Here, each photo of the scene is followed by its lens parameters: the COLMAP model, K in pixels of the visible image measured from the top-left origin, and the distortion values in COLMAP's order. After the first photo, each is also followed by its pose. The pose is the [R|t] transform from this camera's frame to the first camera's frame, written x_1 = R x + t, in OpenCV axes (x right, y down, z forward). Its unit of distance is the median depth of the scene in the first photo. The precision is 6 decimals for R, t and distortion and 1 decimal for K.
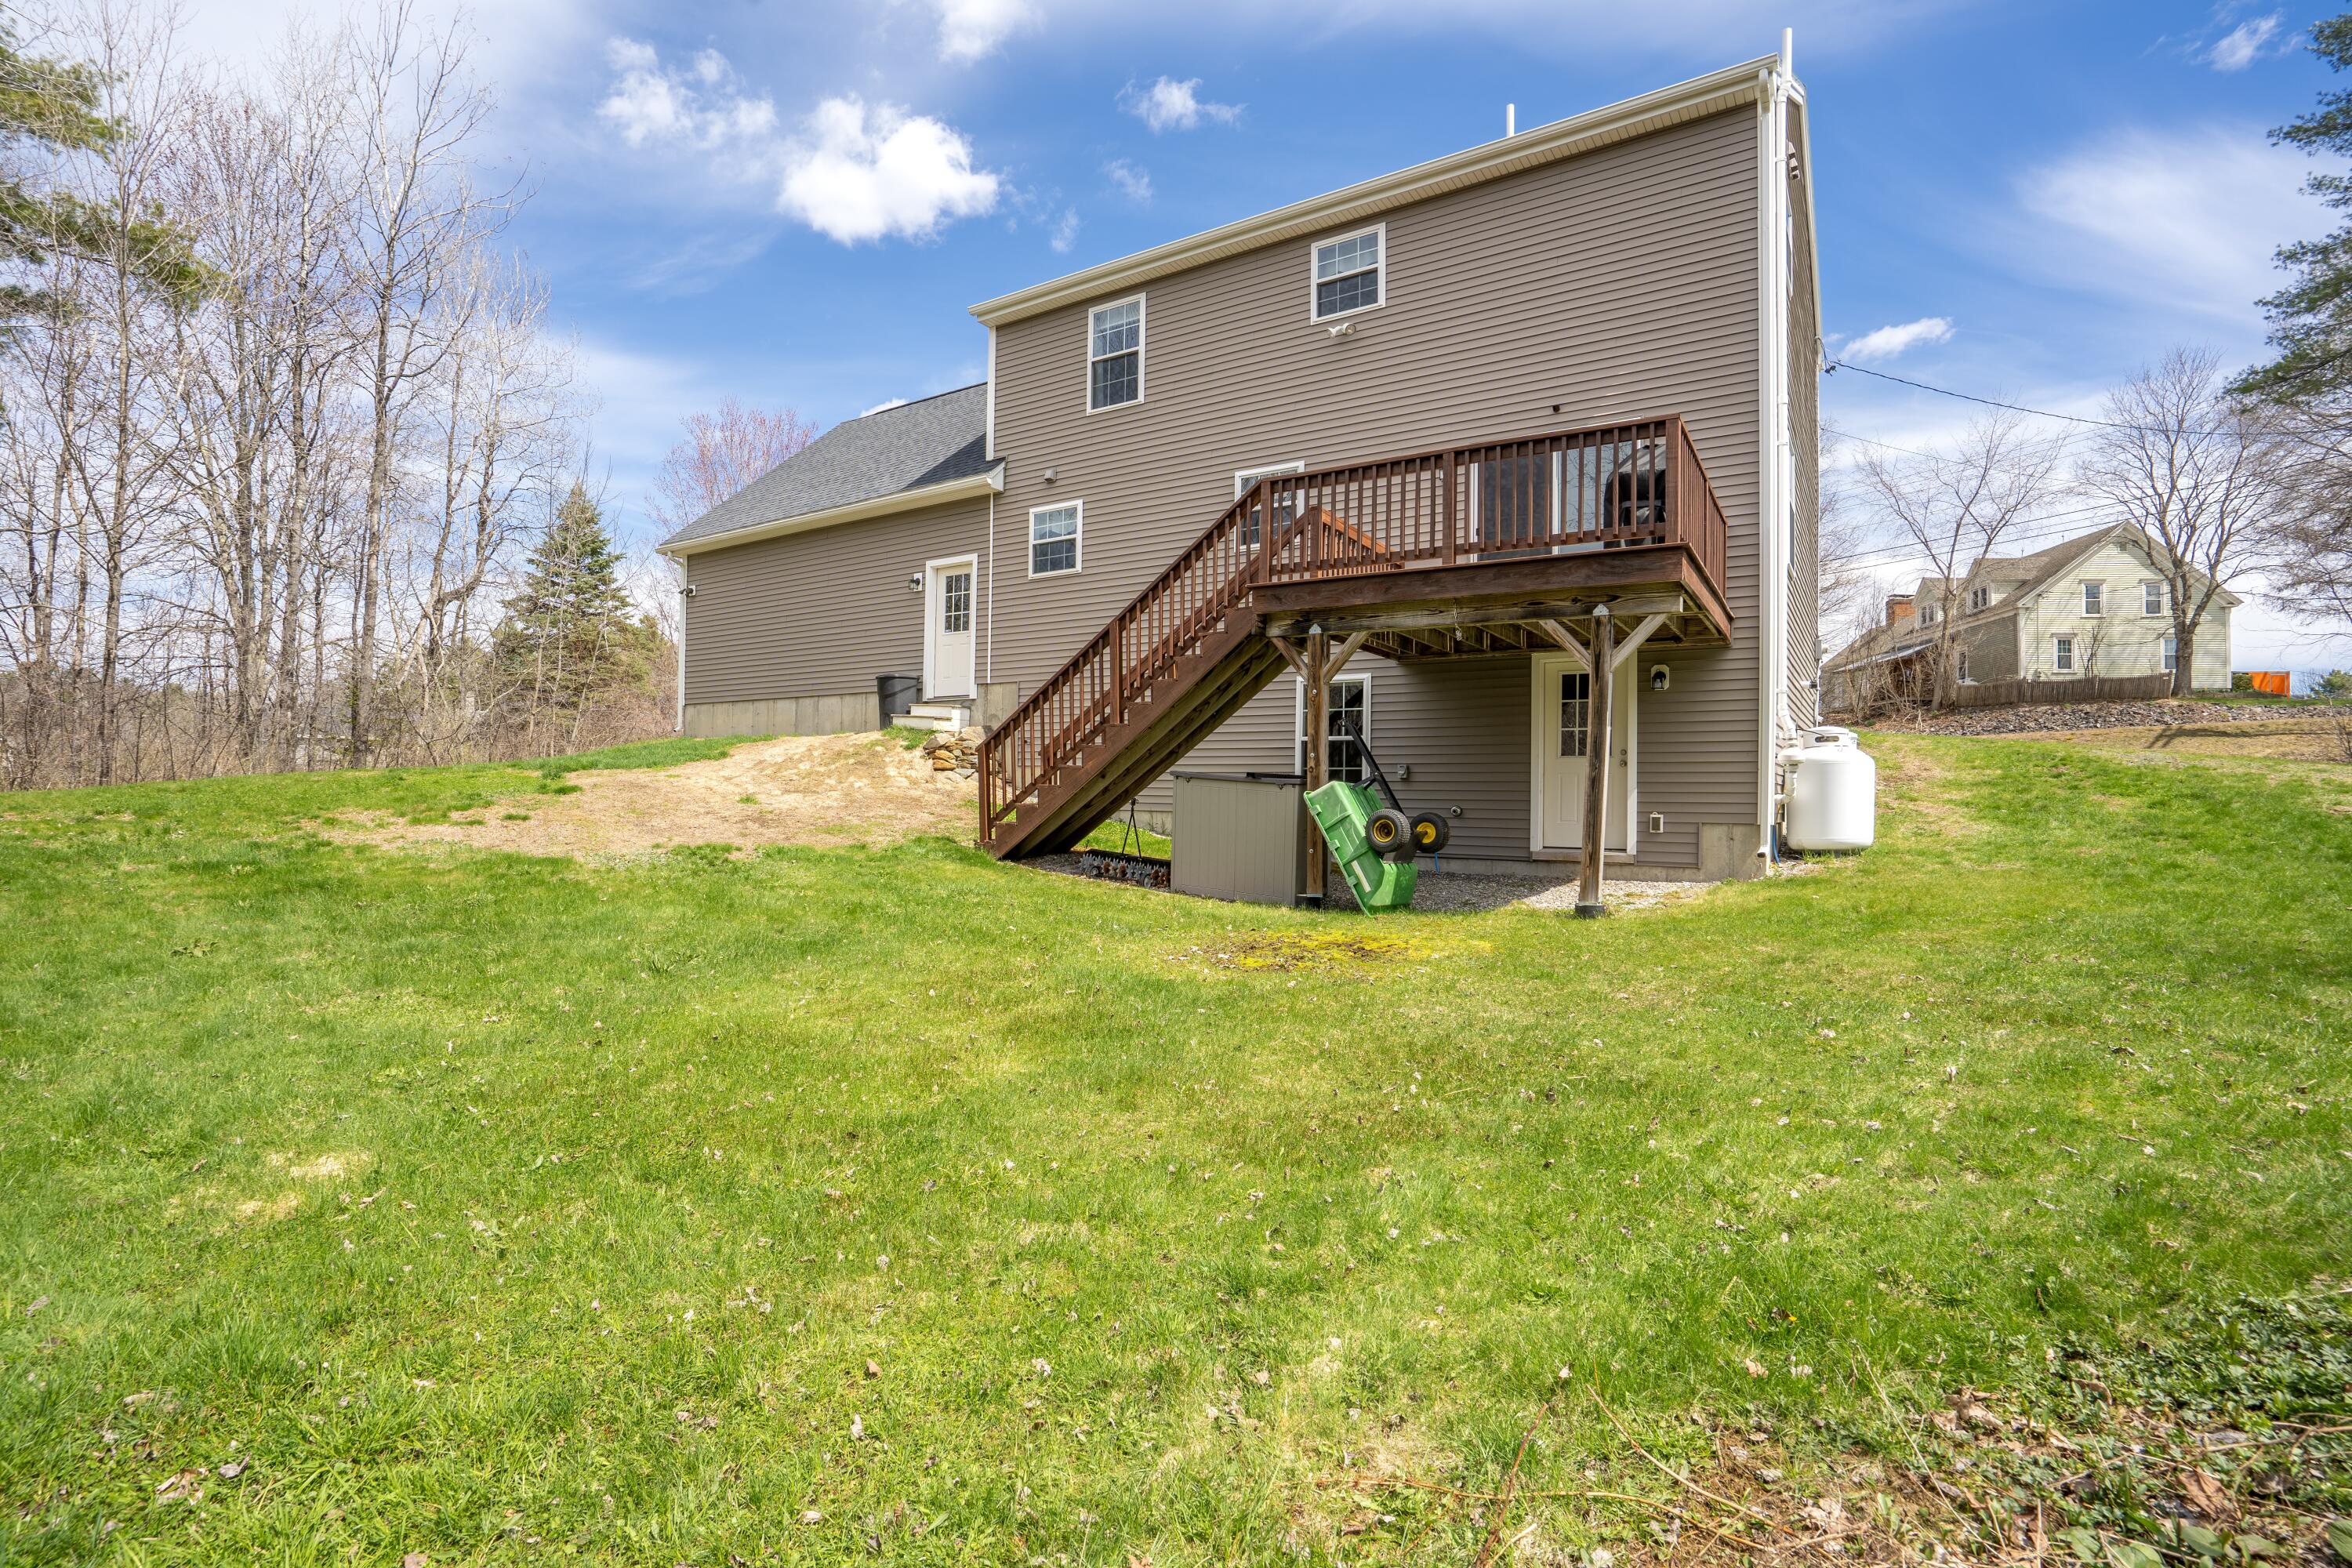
lens RADIAL K [[1029.6, 0, 1236.4], [0, 1029.6, 788.7], [0, 0, 1]] dist [-0.024461, 0.000003]
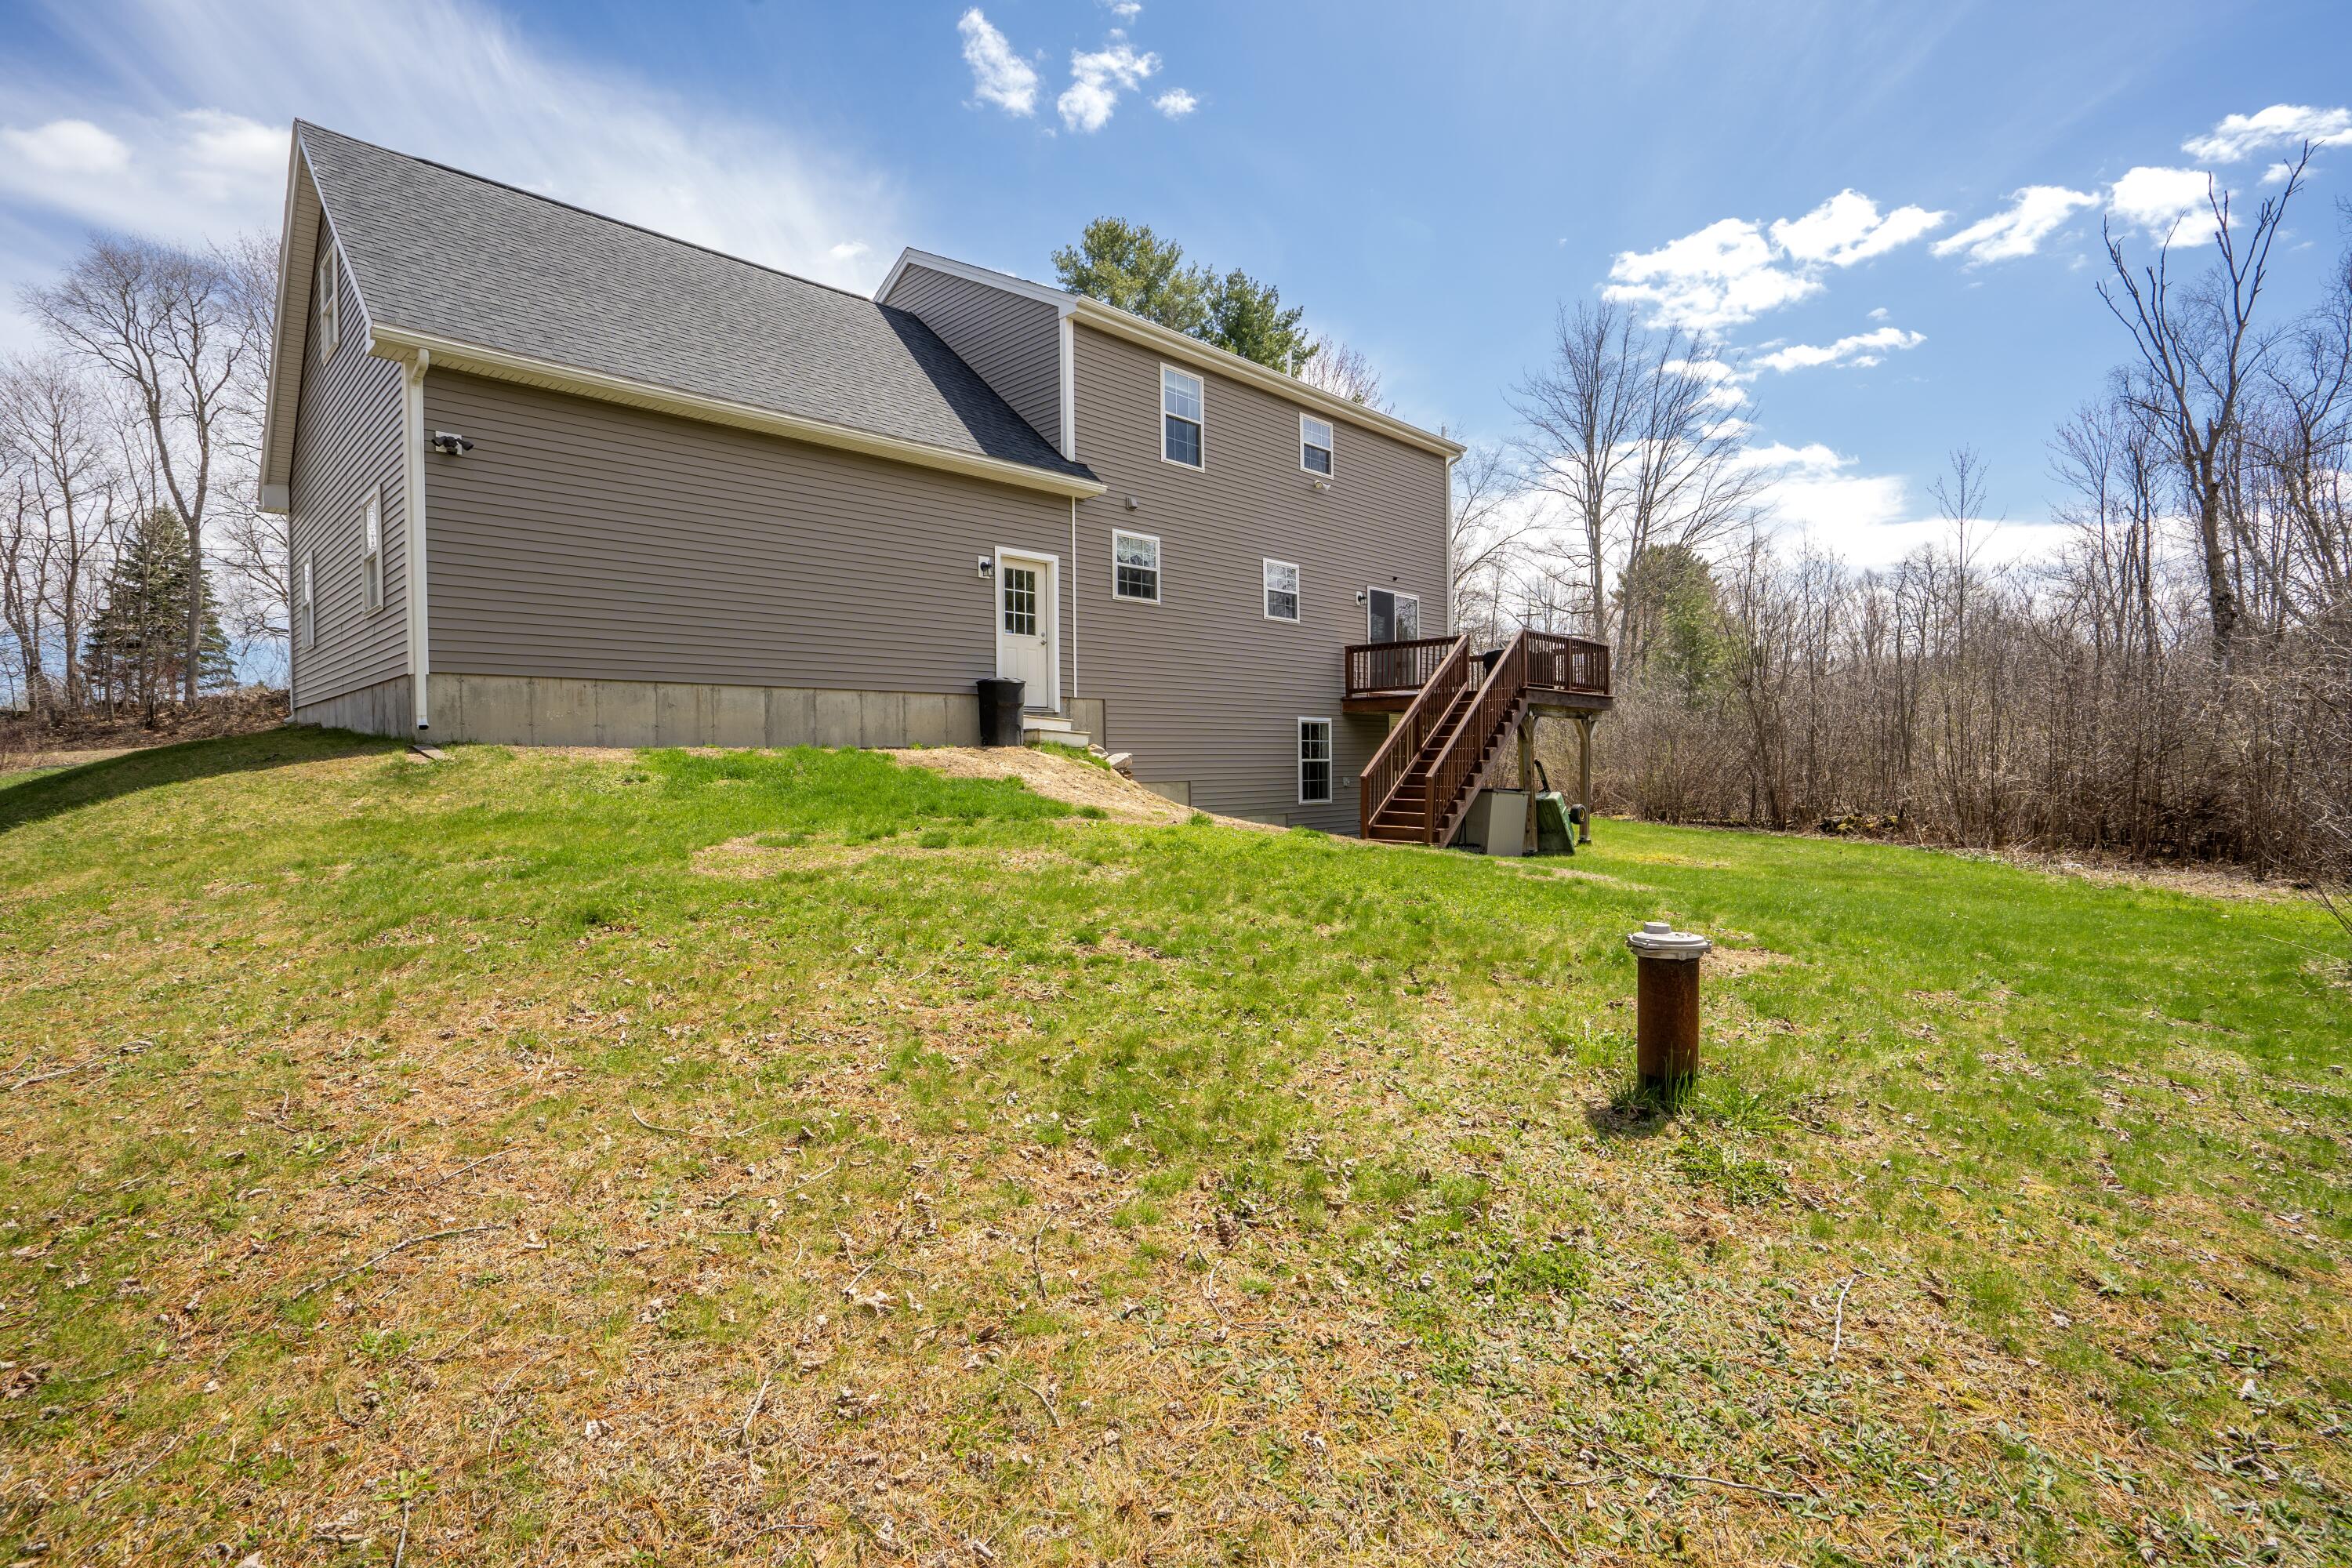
lens RADIAL K [[1076.3, 0, 1176.0], [0, 1076.3, 784.0], [0, 0, 1]] dist [0.000481, 0.000036]
pose [[0.238586, -0.032867, 0.970565, -1.288124], [0.010841, 0.999455, 0.031180, -0.056559], [-0.971061, 0.003083, 0.238813, 0.724270]]
